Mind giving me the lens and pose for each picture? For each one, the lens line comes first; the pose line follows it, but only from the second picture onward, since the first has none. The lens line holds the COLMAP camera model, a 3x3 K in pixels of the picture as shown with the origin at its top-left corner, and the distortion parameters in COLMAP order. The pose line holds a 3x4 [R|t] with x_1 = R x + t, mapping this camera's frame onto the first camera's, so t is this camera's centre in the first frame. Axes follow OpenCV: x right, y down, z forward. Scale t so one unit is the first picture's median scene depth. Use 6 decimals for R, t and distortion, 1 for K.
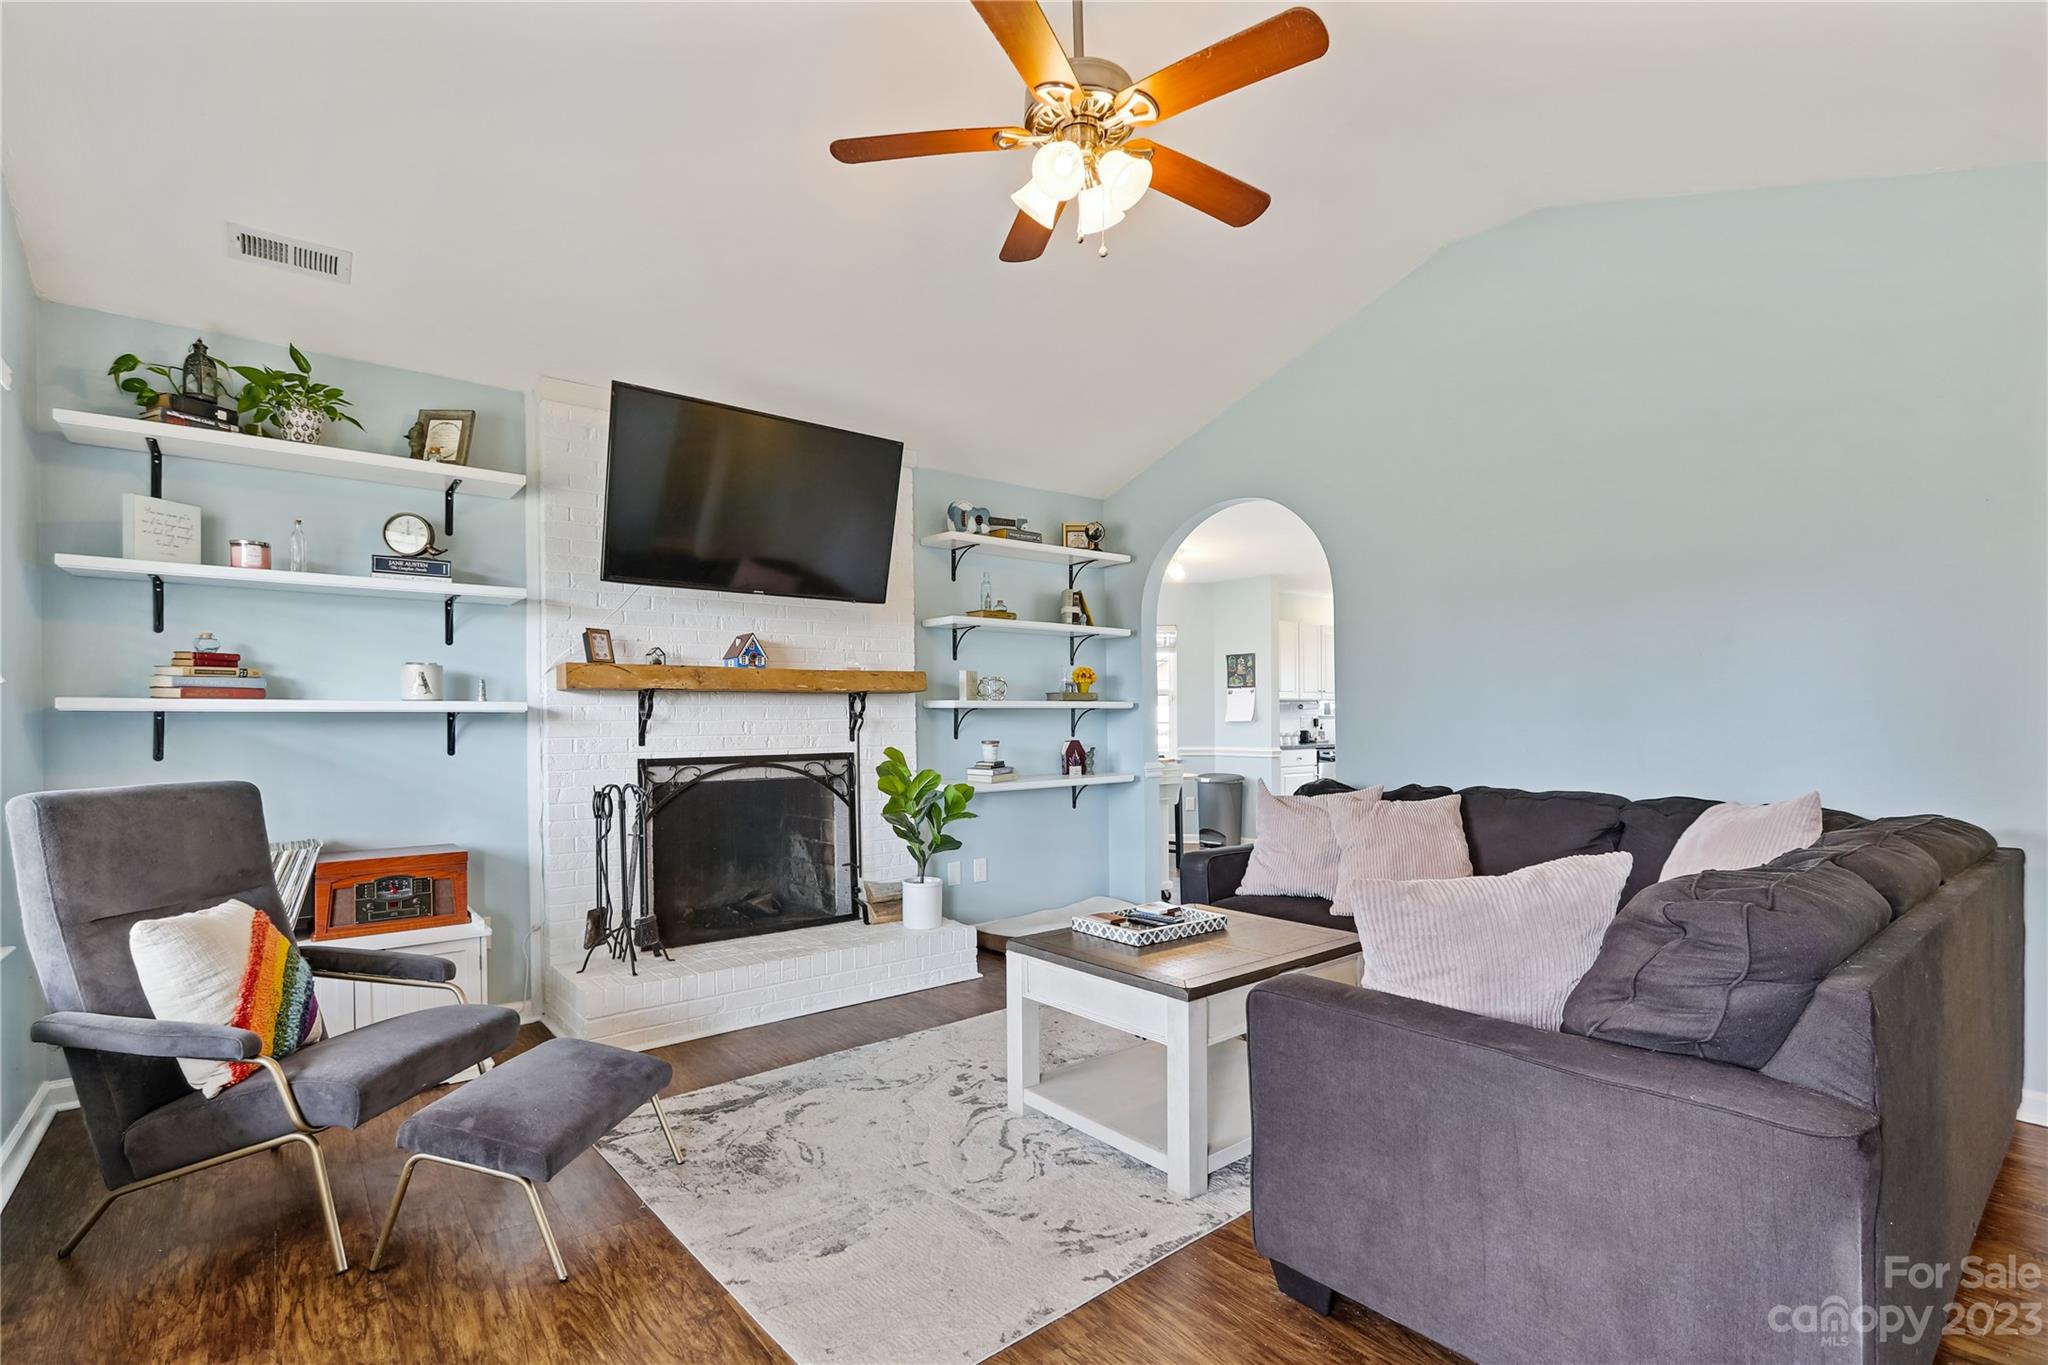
lens RADIAL K [[942.8, 0, 1027.9], [0, 942.8, 696.0], [0, 0, 1]] dist [-0.004586, 0.000697]
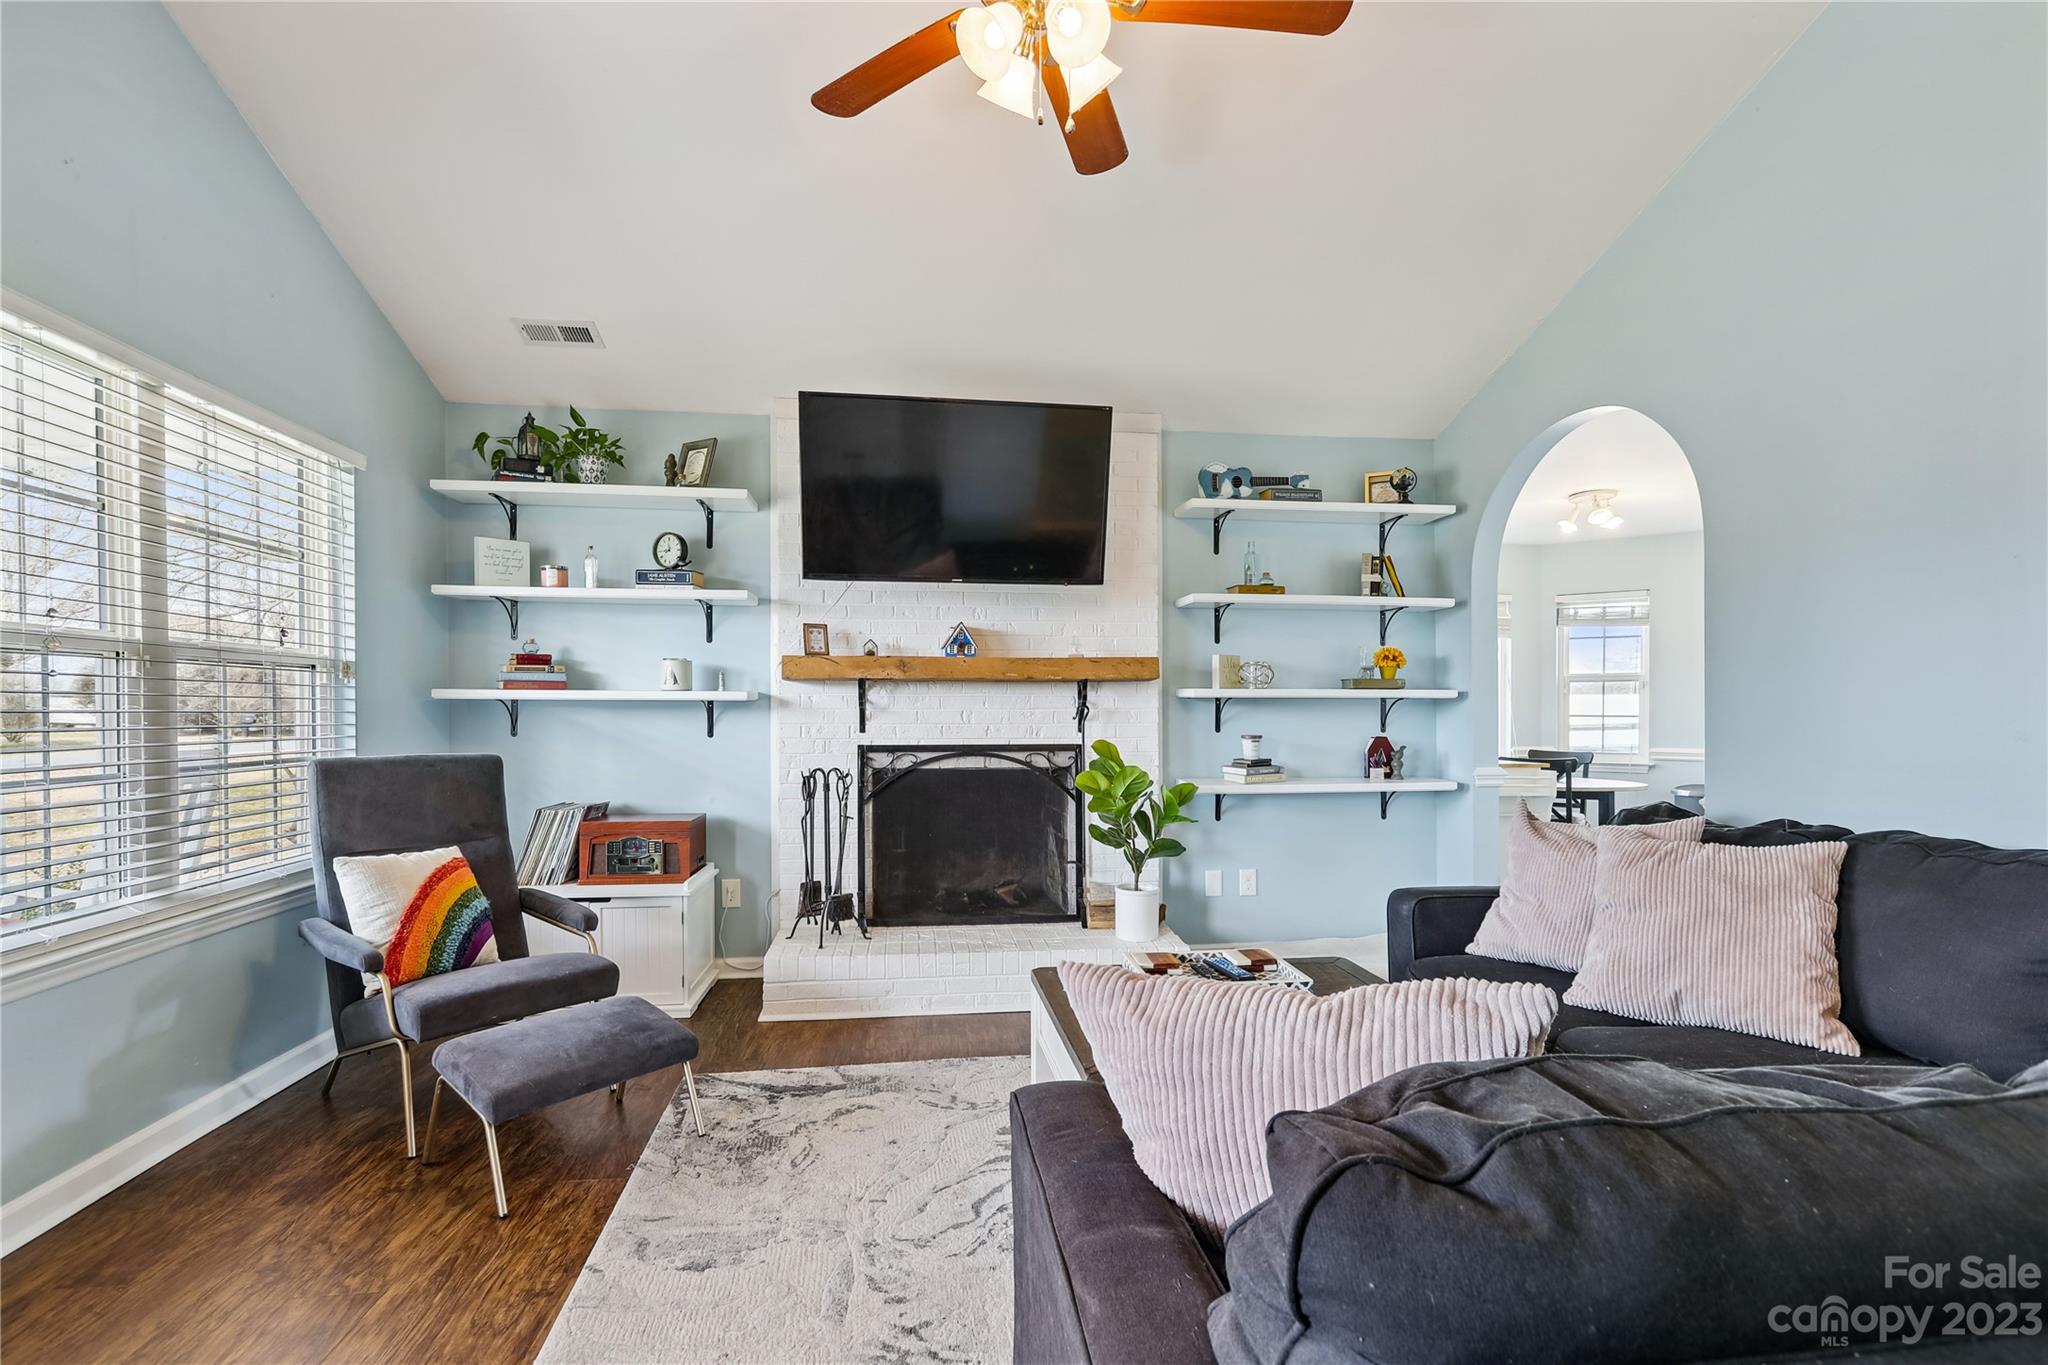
lens RADIAL K [[942.8, 0, 1029.2], [0, 942.8, 692.7], [0, 0, 1]] dist [-0.004586, 0.000697]
pose [[0.853224, -0.000735, -0.521545, 0.323944], [0.005506, 0.999956, 0.007598, 0.000937], [0.521516, -0.009355, 0.853190, 0.206149]]
